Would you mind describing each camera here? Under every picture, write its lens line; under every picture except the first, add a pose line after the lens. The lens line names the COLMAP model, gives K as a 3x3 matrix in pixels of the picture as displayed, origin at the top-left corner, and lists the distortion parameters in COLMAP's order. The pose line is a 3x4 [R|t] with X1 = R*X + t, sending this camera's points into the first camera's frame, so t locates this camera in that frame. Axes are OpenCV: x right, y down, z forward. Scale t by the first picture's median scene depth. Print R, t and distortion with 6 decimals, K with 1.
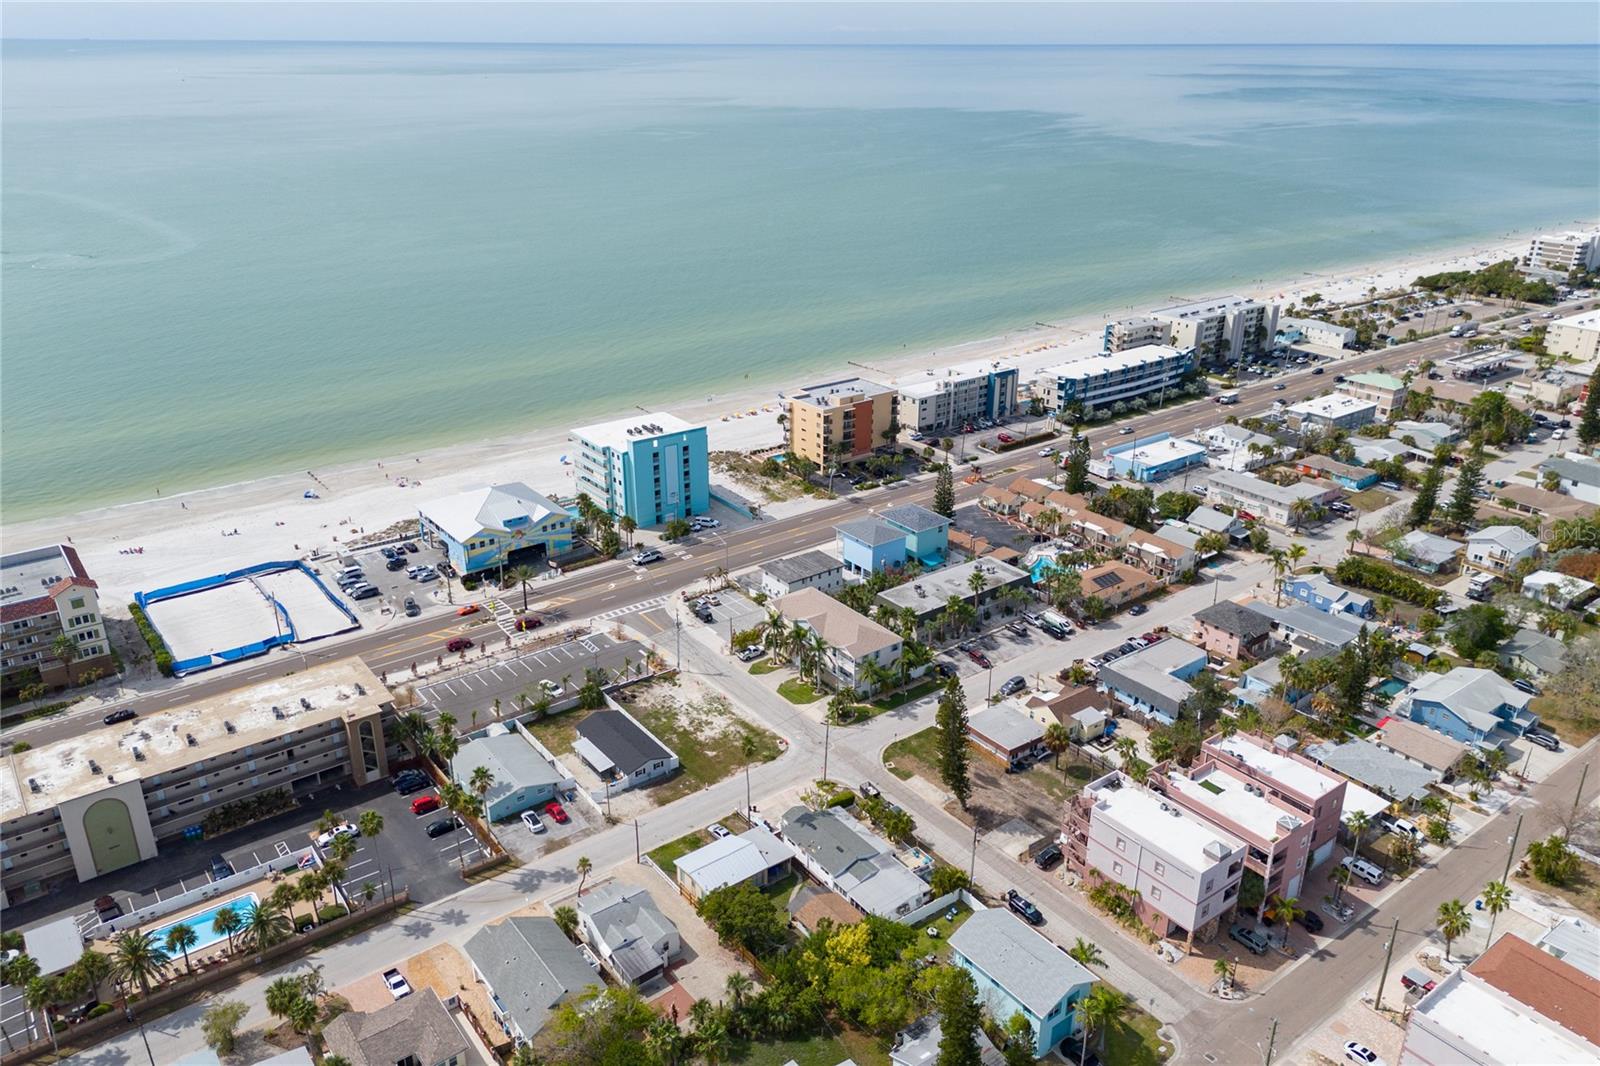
lens RADIAL K [[1161.4, 0, 800.0], [0, 1161.4, 533.0], [0, 0, 1]] dist [0.108374, -0.149521]
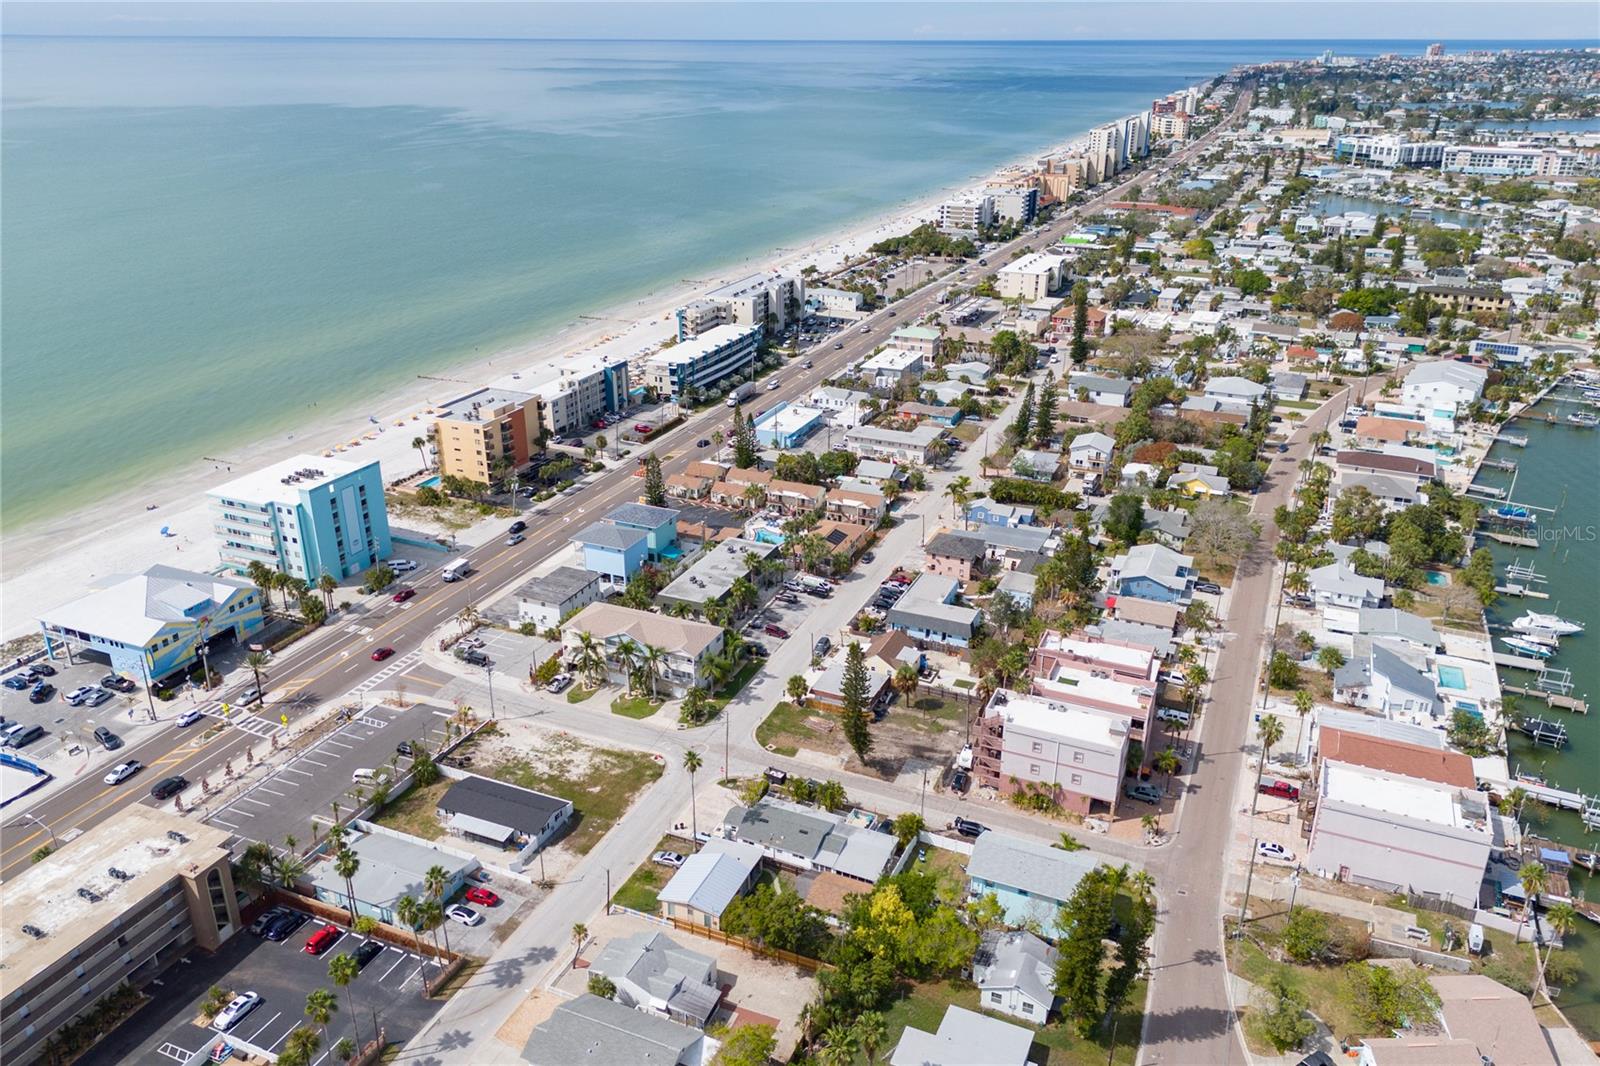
lens RADIAL K [[1161.4, 0, 800.0], [0, 1161.4, 533.0], [0, 0, 1]] dist [0.108374, -0.149521]
pose [[0.872523, -0.192098, 0.449224, -0.223655], [0.190063, 0.980492, 0.050122, -0.021468], [-0.450089, 0.041648, 0.892012, 0.050080]]
